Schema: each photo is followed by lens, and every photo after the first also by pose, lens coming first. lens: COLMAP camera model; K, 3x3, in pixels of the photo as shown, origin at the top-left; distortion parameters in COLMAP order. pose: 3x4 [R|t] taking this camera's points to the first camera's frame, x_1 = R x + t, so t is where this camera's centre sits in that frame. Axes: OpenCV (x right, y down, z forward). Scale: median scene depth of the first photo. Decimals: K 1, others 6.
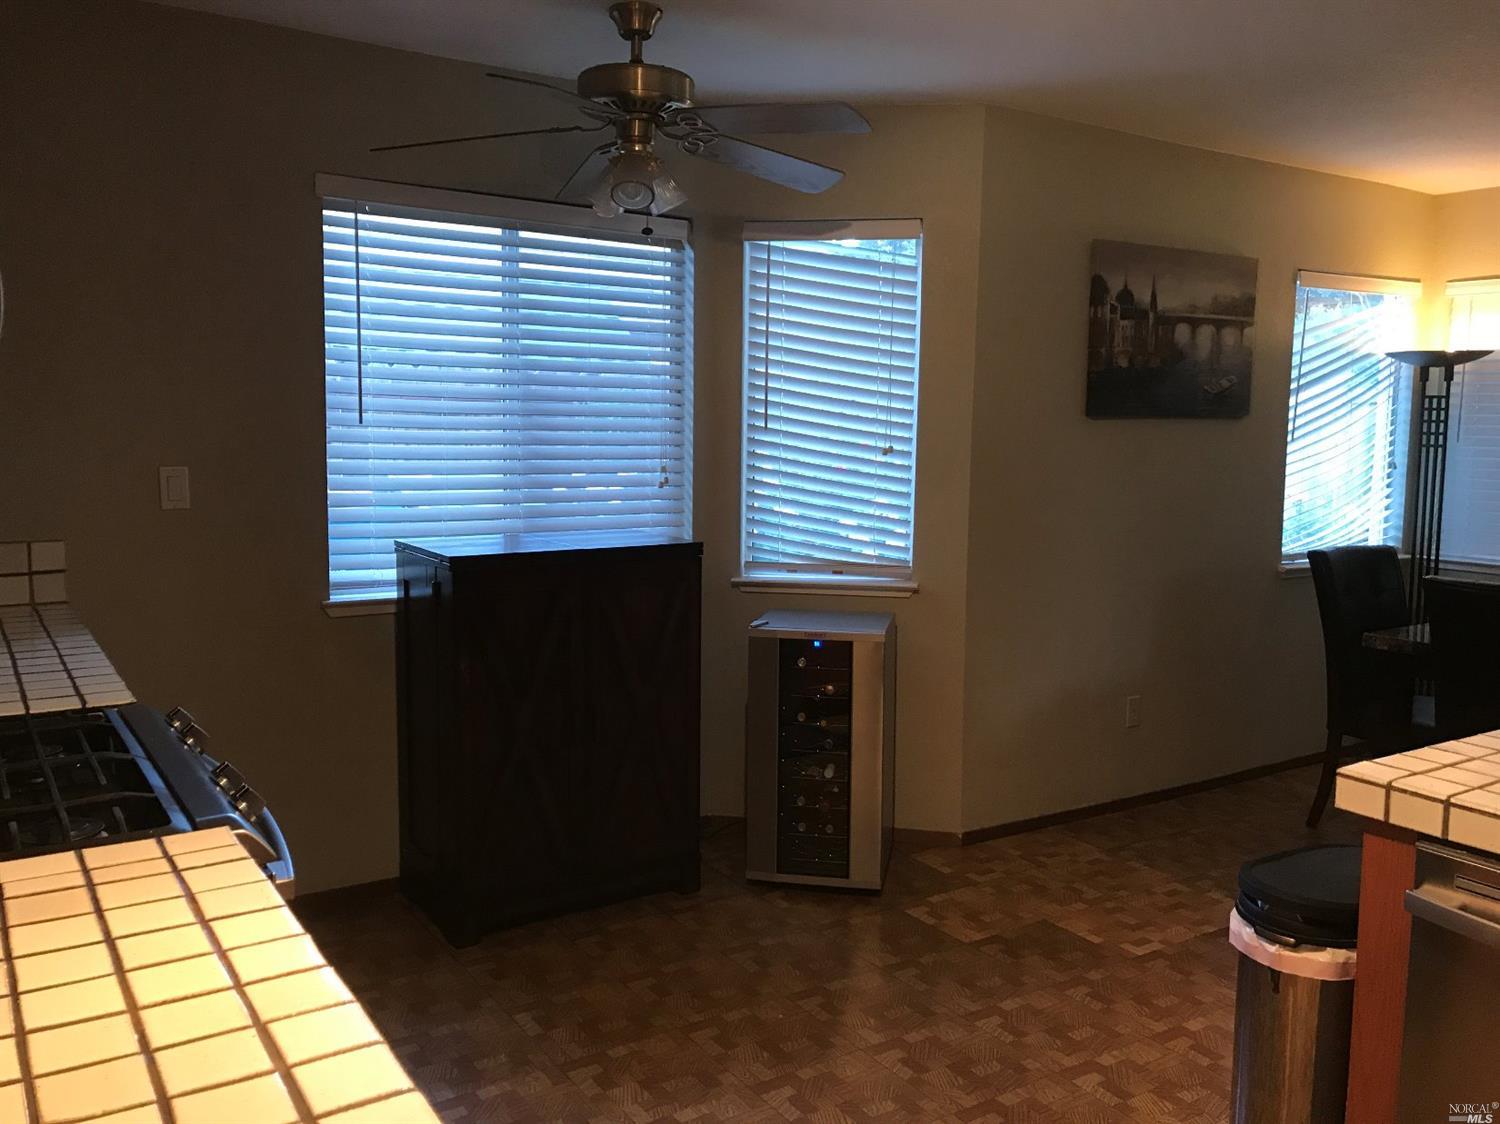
lens RADIAL K [[1224.8, 0, 756.0], [0, 1224.8, 541.6], [0, 0, 1]] dist [0.049704, -0.068894]
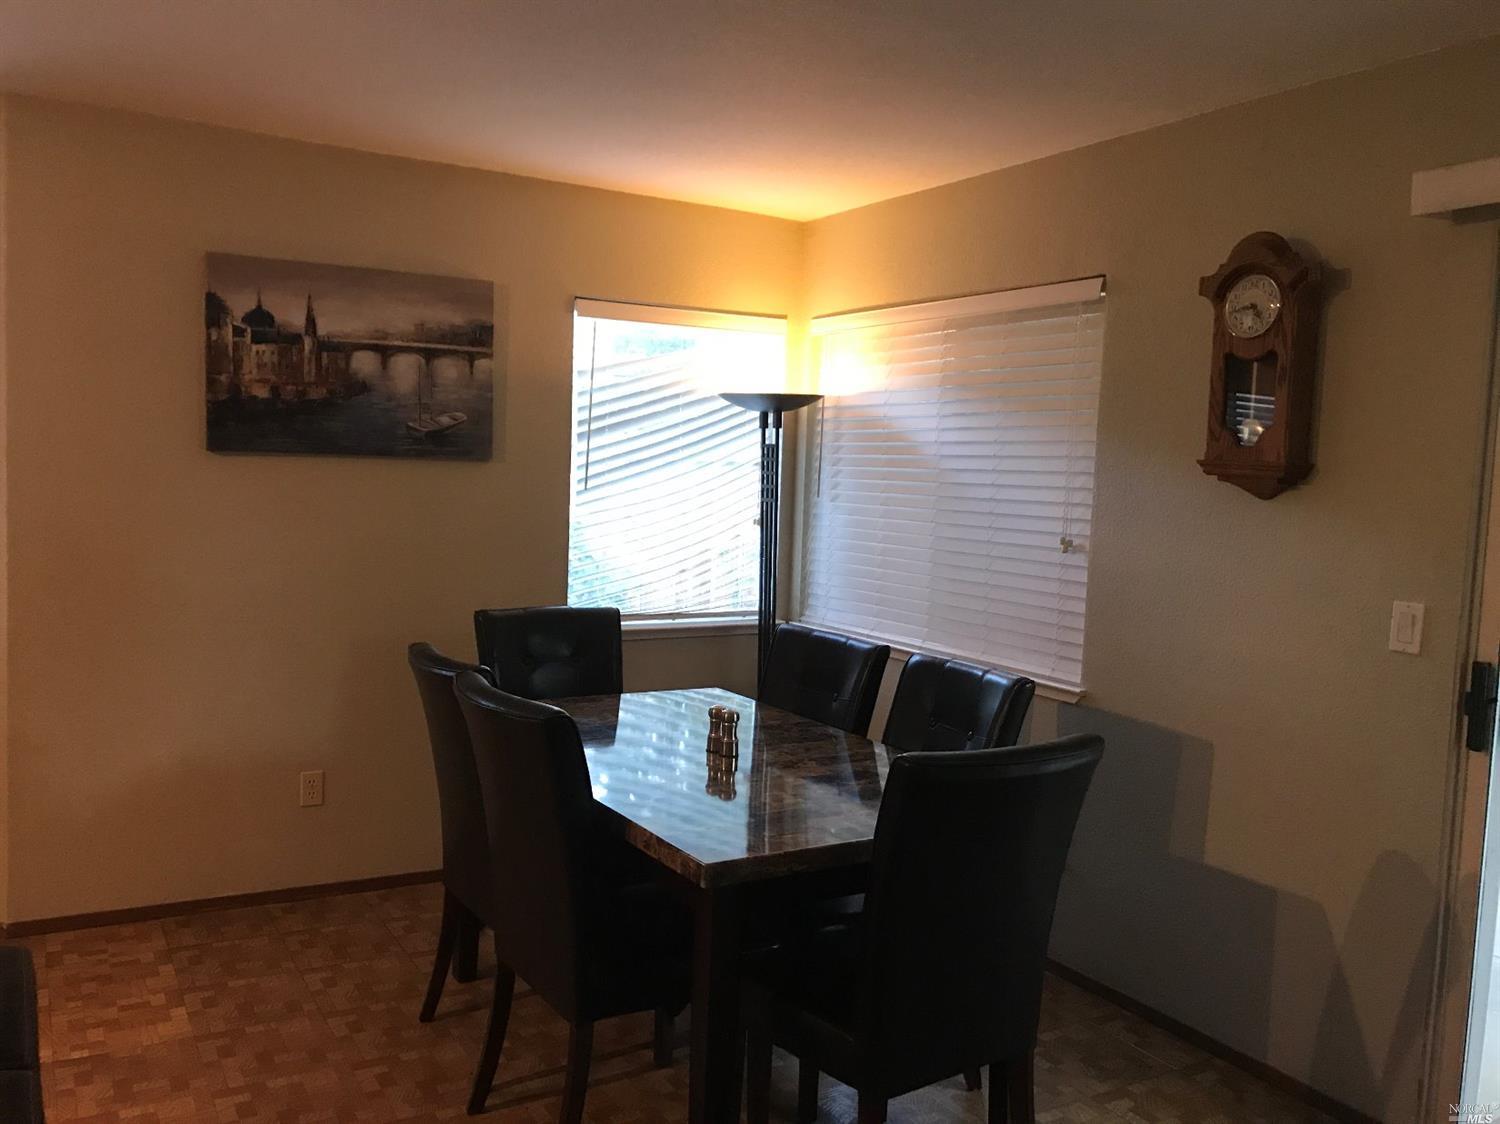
lens RADIAL K [[1224.8, 0, 756.0], [0, 1224.8, 541.6], [0, 0, 1]] dist [0.049704, -0.068894]
pose [[0.985735, 0.048241, -0.161241, 0.762096], [-0.052765, 0.998321, -0.023887, -0.035633], [0.159818, 0.032054, 0.986626, 0.184521]]
